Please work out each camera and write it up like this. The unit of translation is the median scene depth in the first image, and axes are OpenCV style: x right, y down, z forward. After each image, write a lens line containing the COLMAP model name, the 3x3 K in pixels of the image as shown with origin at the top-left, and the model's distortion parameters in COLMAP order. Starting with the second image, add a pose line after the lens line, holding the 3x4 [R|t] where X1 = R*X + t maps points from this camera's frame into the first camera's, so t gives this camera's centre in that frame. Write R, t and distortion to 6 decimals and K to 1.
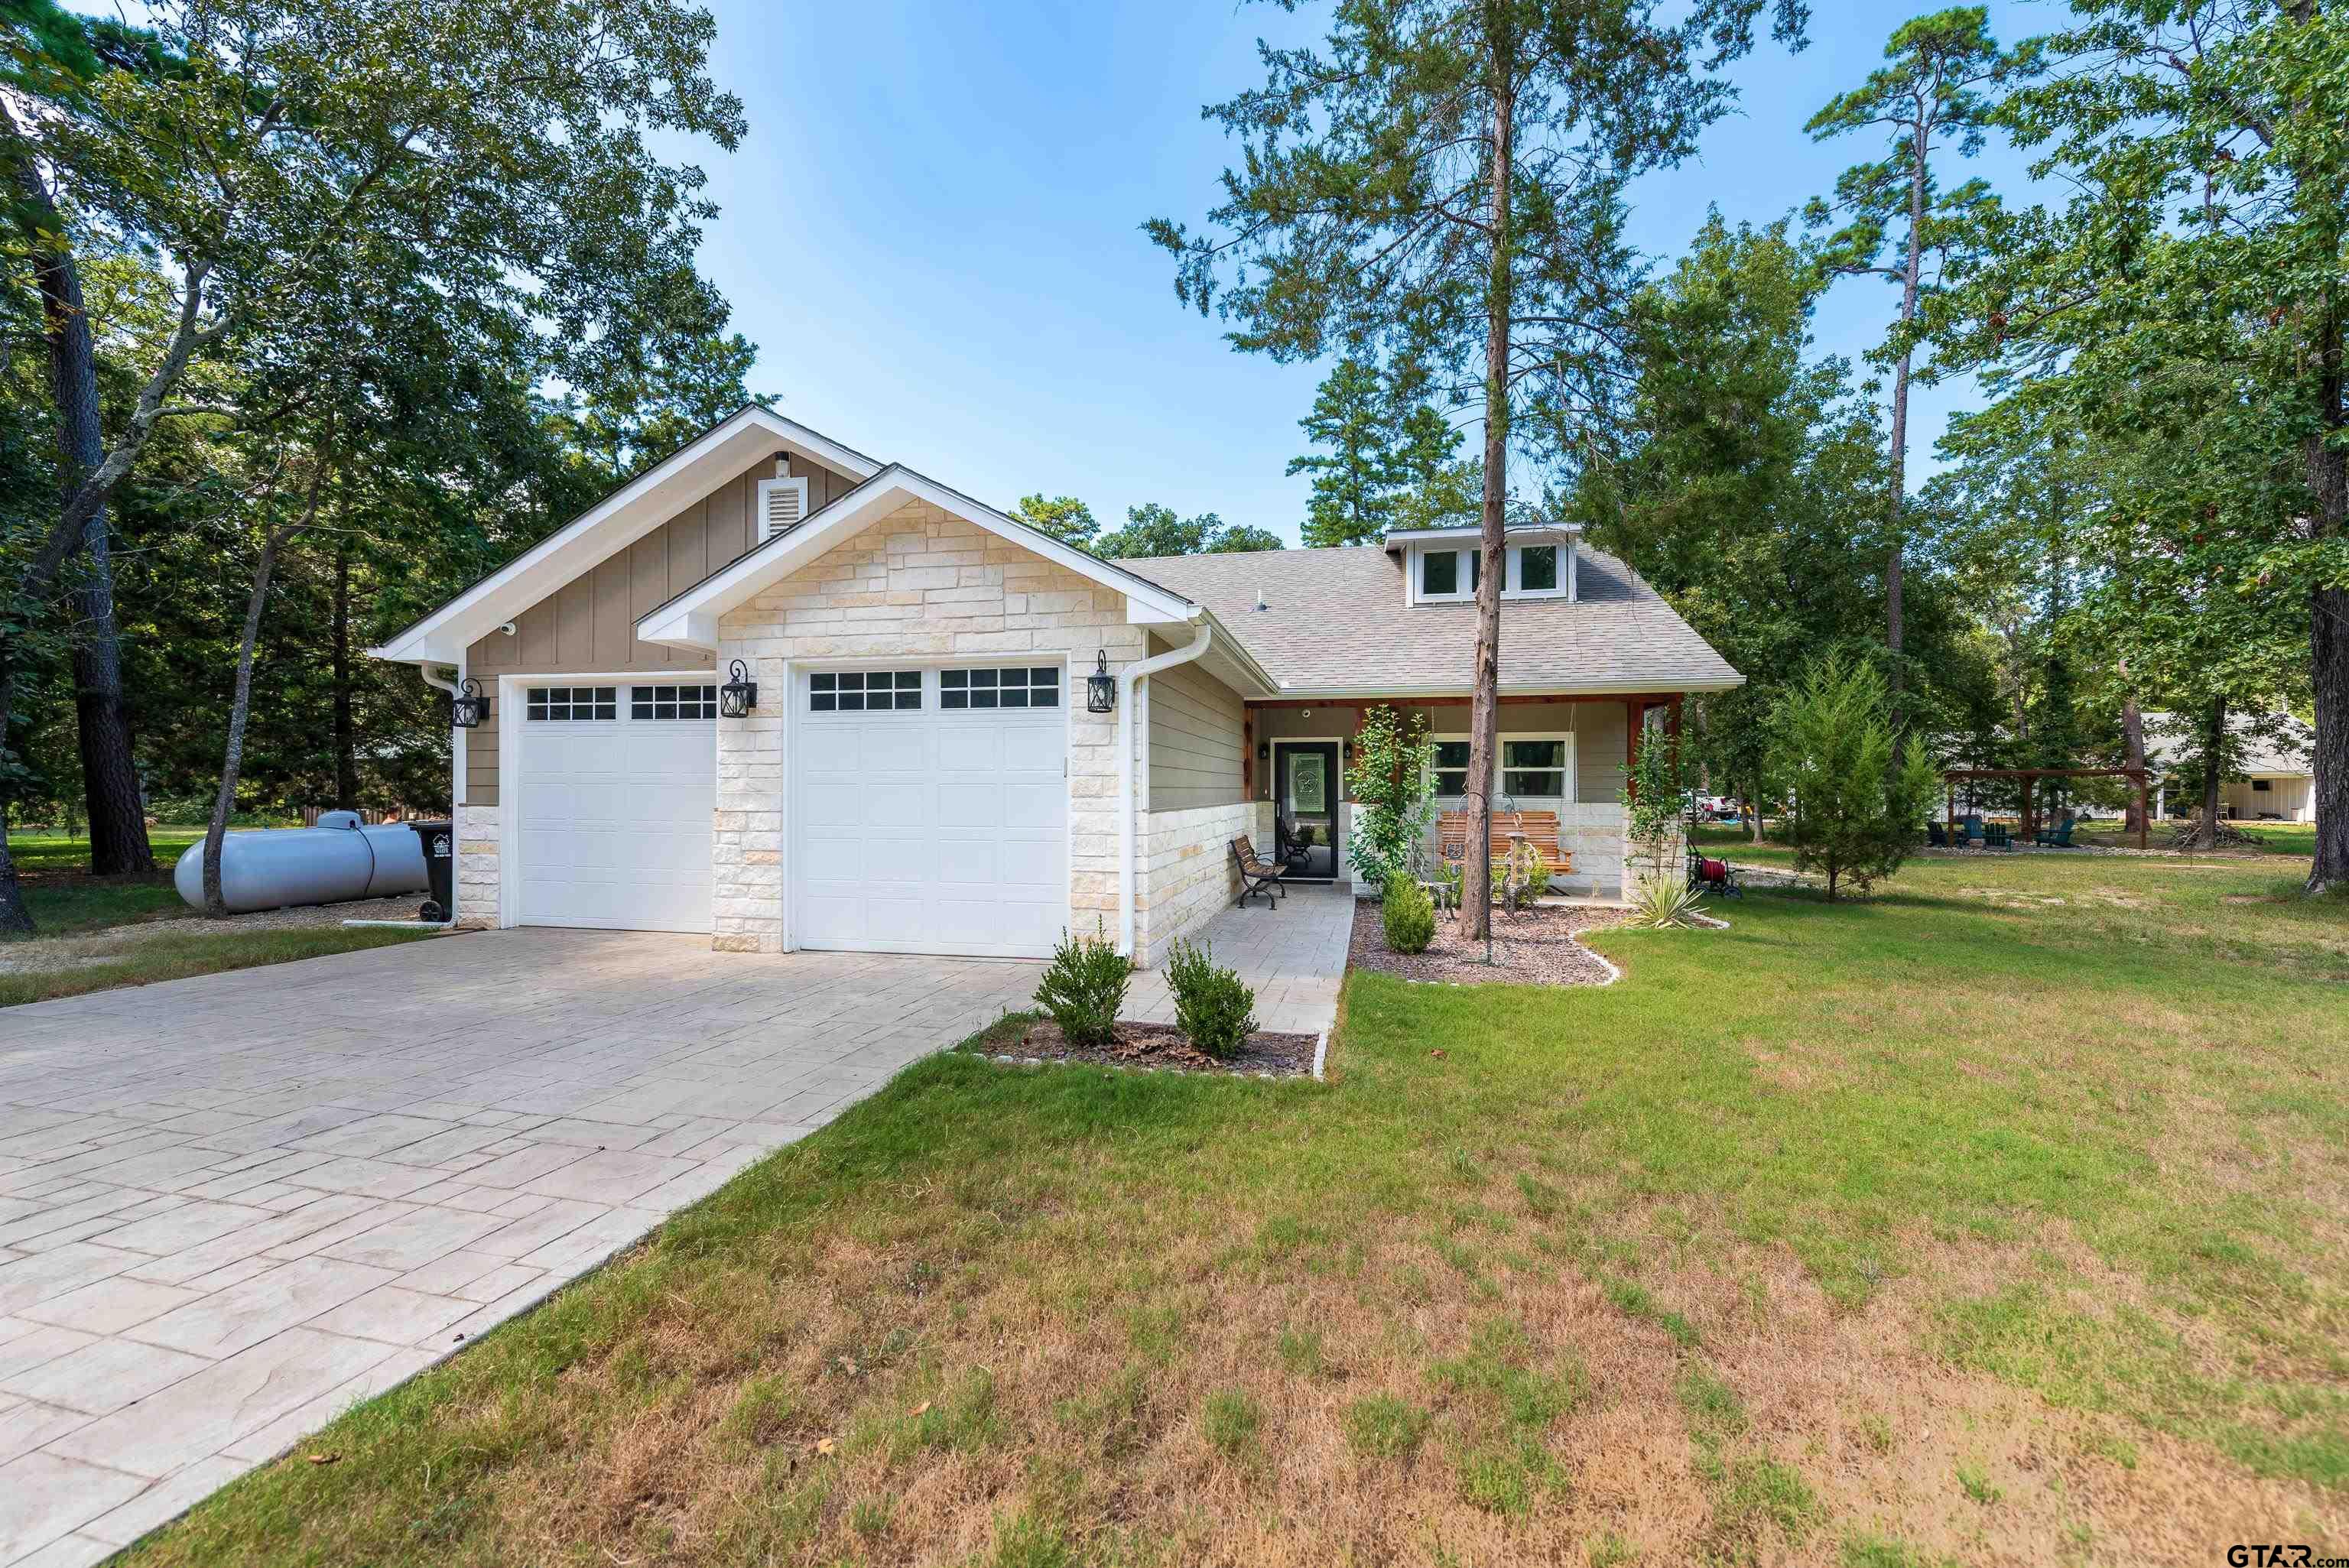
lens RADIAL K [[919.8, 0, 1159.1], [0, 919.8, 787.5], [0, 0, 1]] dist [0.013704, -0.003538]
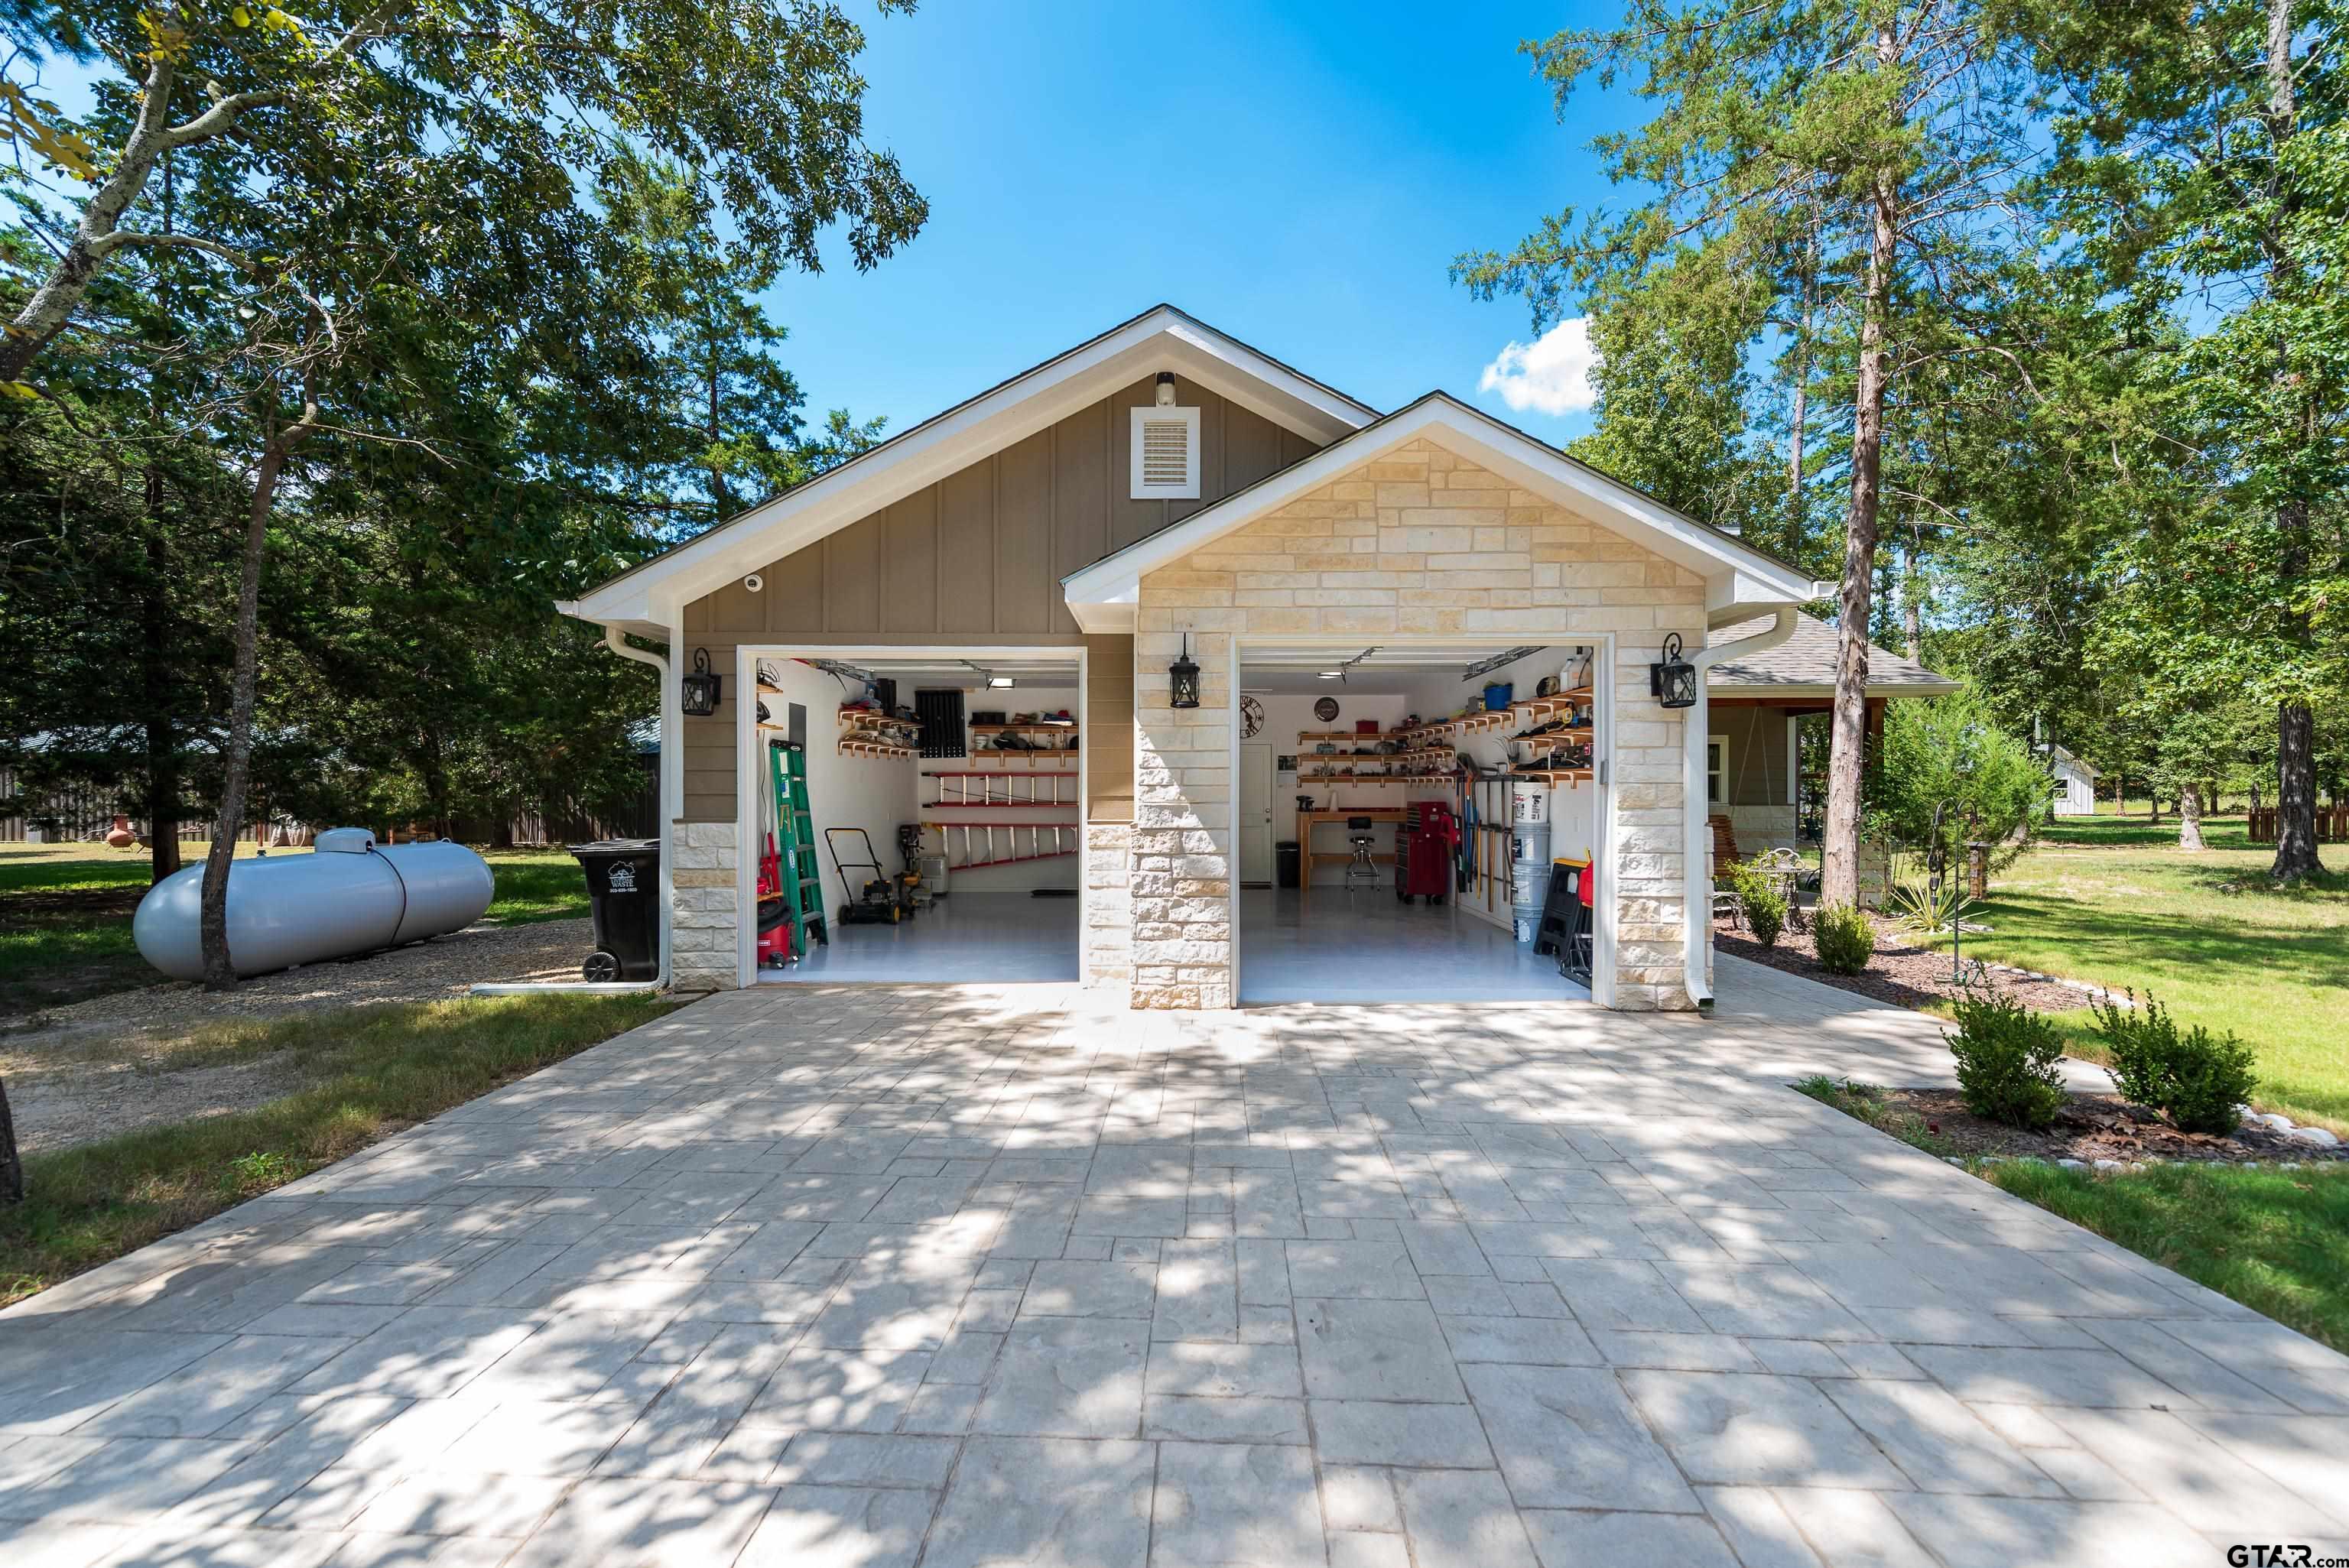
lens RADIAL K [[919.8, 0, 1181.8], [0, 919.8, 790.5], [0, 0, 1]] dist [0.013704, -0.003538]
pose [[0.979873, -0.000501, 0.199620, -0.552047], [-0.000371, 0.999991, 0.004331, -0.009036], [-0.199621, -0.004318, 0.979864, 0.219971]]
